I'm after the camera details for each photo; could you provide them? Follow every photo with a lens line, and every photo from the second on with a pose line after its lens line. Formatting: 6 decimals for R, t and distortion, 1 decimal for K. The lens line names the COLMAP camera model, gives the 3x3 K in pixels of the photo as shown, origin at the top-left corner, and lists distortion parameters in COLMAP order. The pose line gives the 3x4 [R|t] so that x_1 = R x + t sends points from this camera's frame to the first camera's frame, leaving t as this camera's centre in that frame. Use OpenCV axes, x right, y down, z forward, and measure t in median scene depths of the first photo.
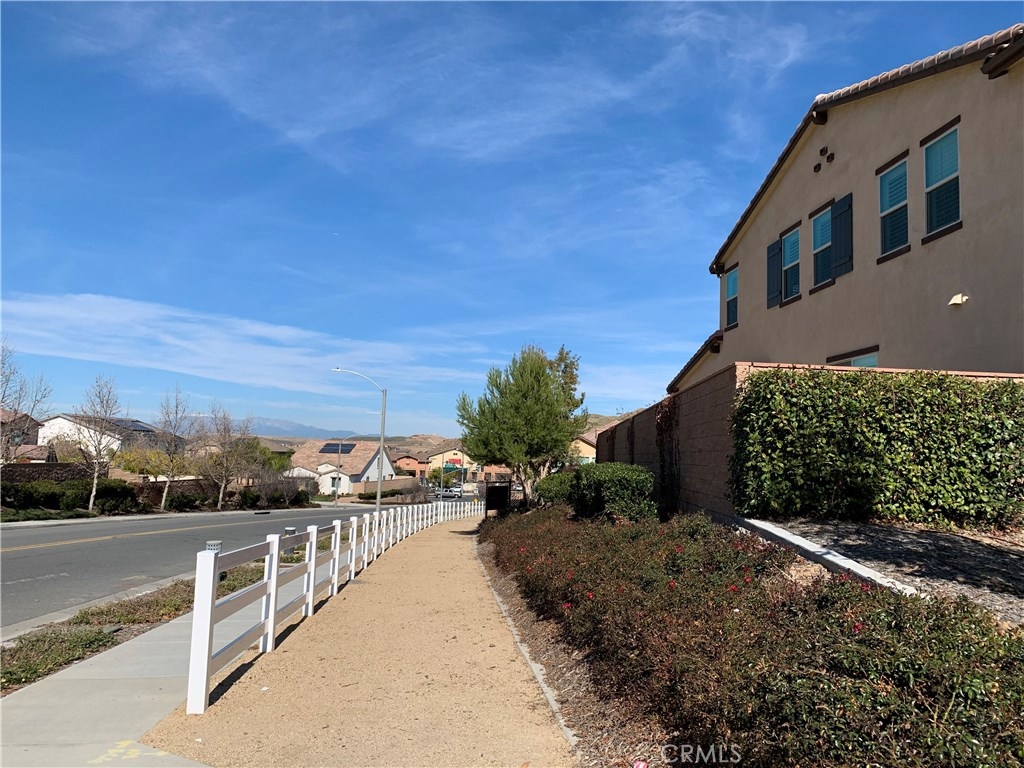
lens RADIAL K [[774.4, 0, 512.4], [0, 774.4, 380.5], [0, 0, 1]] dist [0.007795, -0.017307]
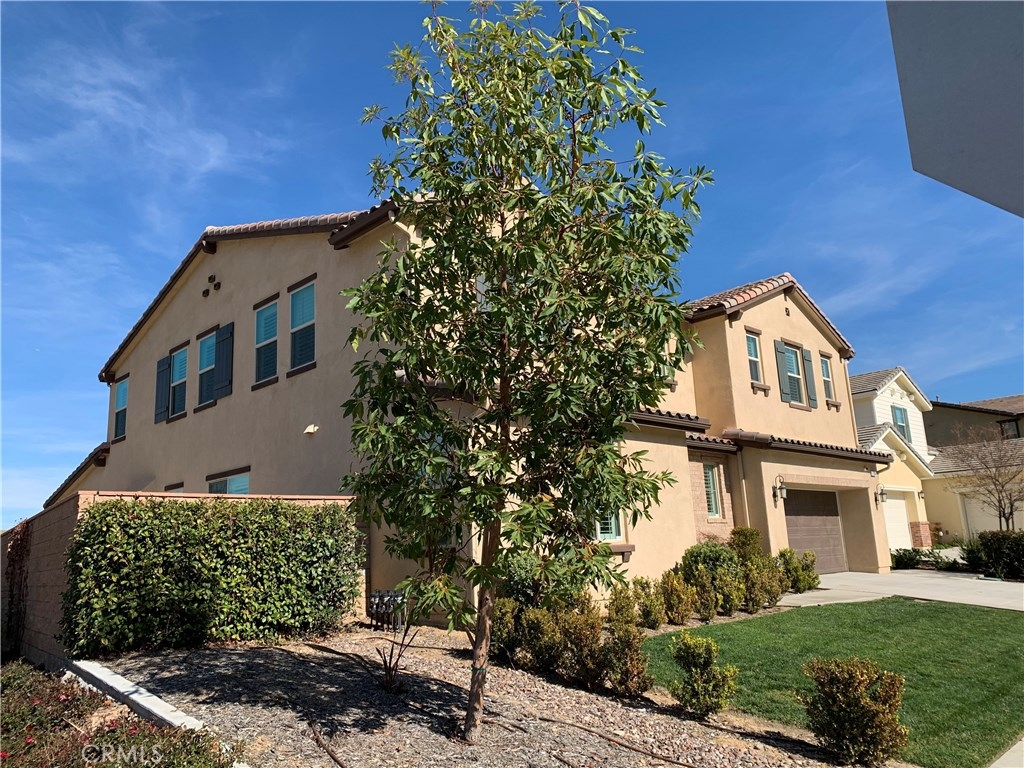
lens RADIAL K [[774.4, 0, 513.8], [0, 774.4, 388.4], [0, 0, 1]] dist [0.007795, -0.017307]
pose [[0.757546, 0.069885, 0.649031, 0.072834], [0.010378, 0.992838, -0.119018, -0.033446], [-0.652700, 0.096897, 0.751395, -0.090135]]
